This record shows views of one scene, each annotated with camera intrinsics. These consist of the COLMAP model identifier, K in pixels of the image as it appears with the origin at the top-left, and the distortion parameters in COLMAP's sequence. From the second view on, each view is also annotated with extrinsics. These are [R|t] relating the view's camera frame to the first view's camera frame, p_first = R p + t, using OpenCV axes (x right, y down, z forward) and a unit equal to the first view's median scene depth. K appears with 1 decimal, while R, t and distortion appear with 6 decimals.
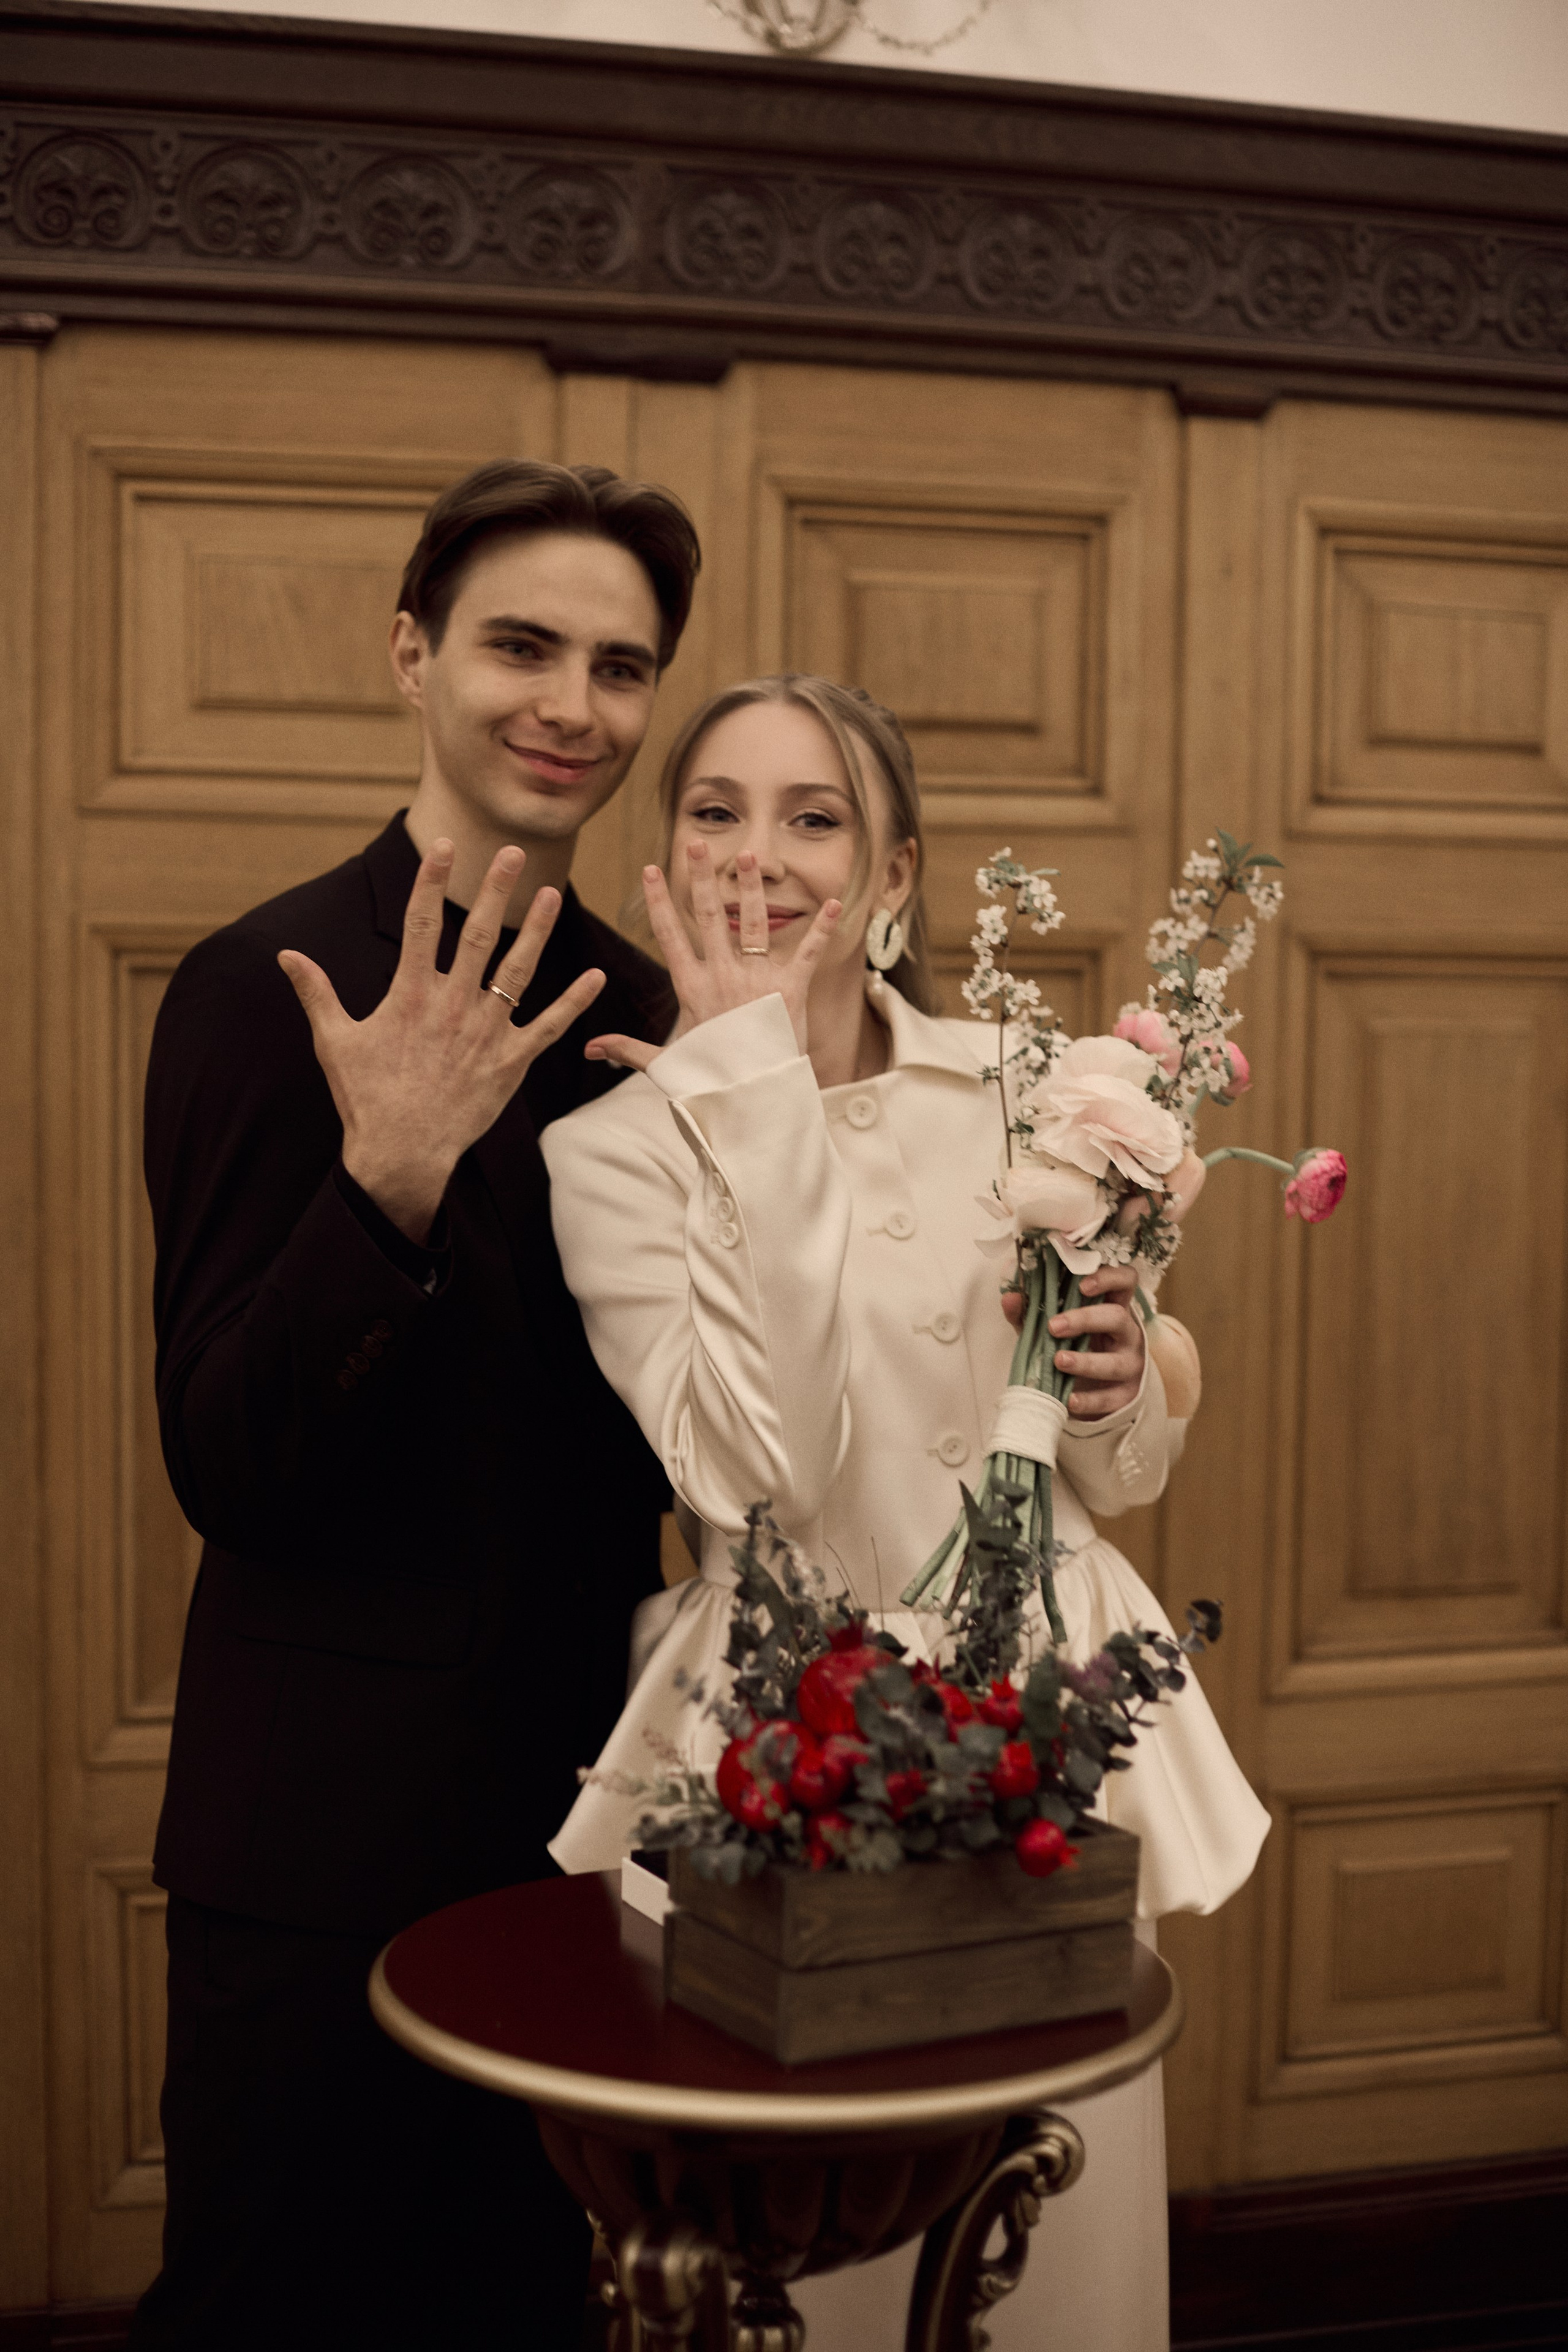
lens RADIAL K [[3465.2, 0, 770.5], [0, 3465.2, 1199.4], [0, 0, 1]] dist [-0.142312, 0.118183]
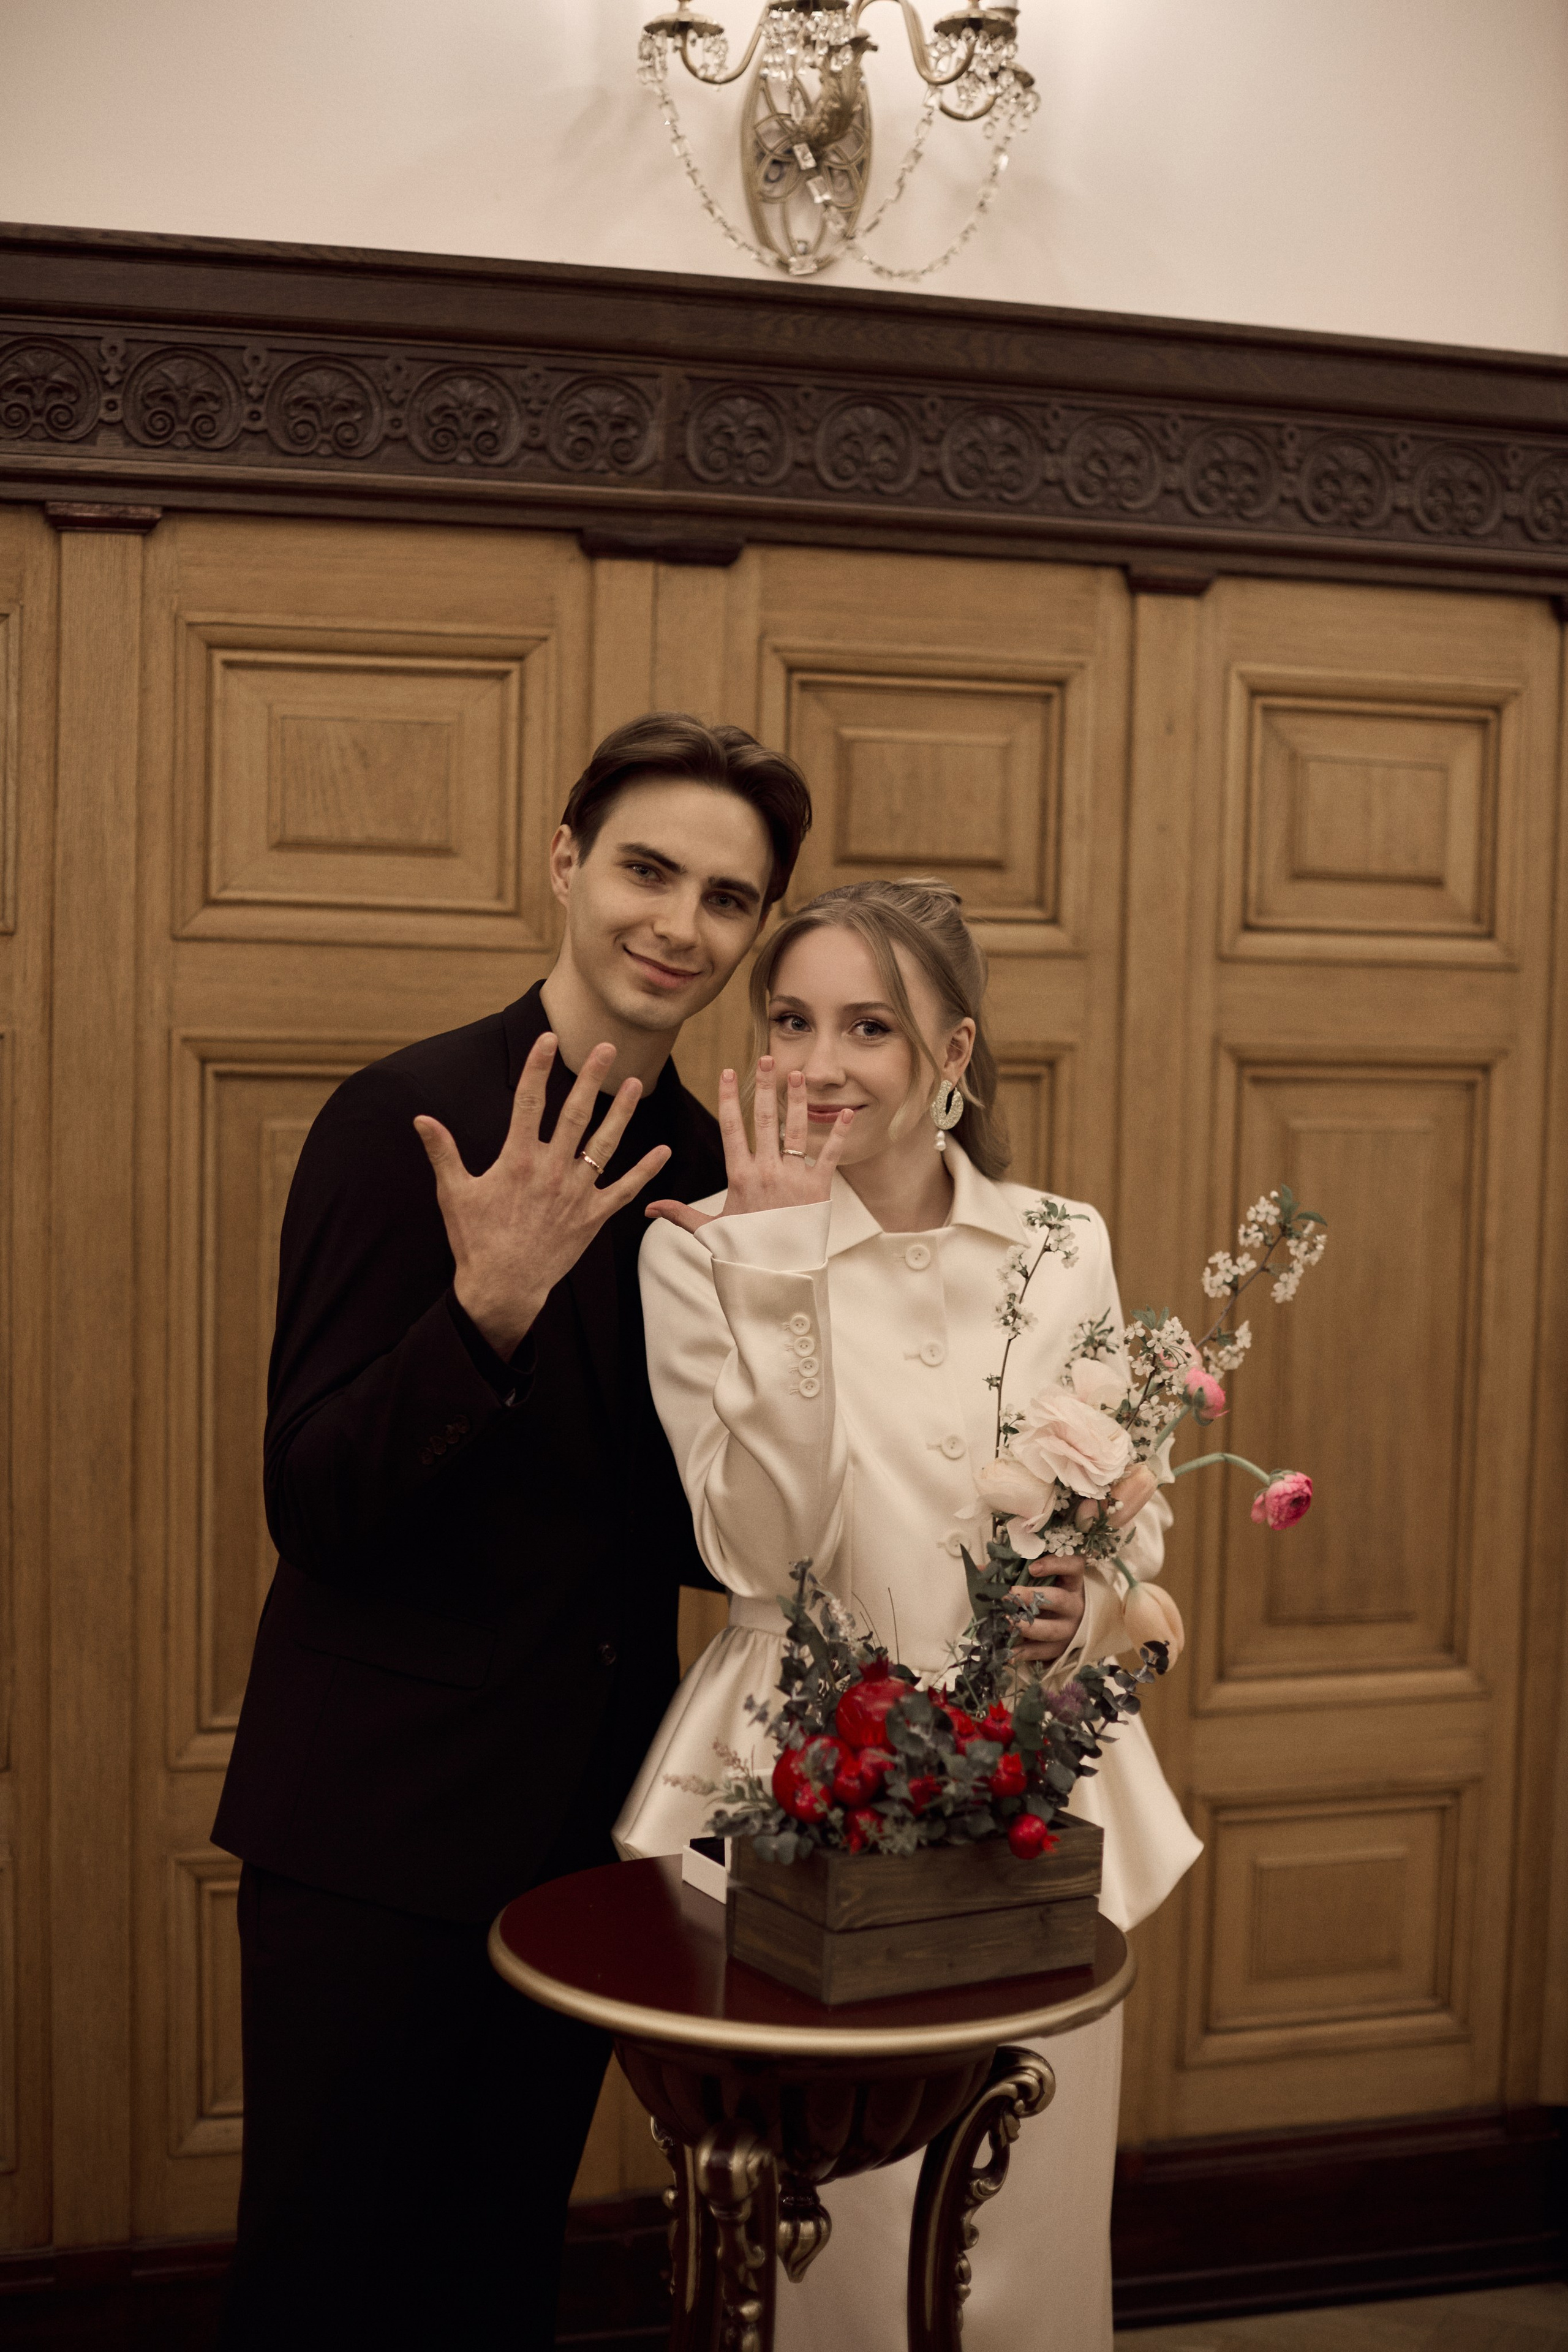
lens RADIAL K [[3567.6, 0, 784.0], [0, 3567.6, 1176.0], [0, 0, 1]] dist [-0.138521, 0.138812]
pose [[0.999460, 0.009012, 0.031608, -0.033575], [-0.008935, 0.999957, -0.002575, -0.031614], [-0.031629, 0.002291, 0.999497, -0.188365]]
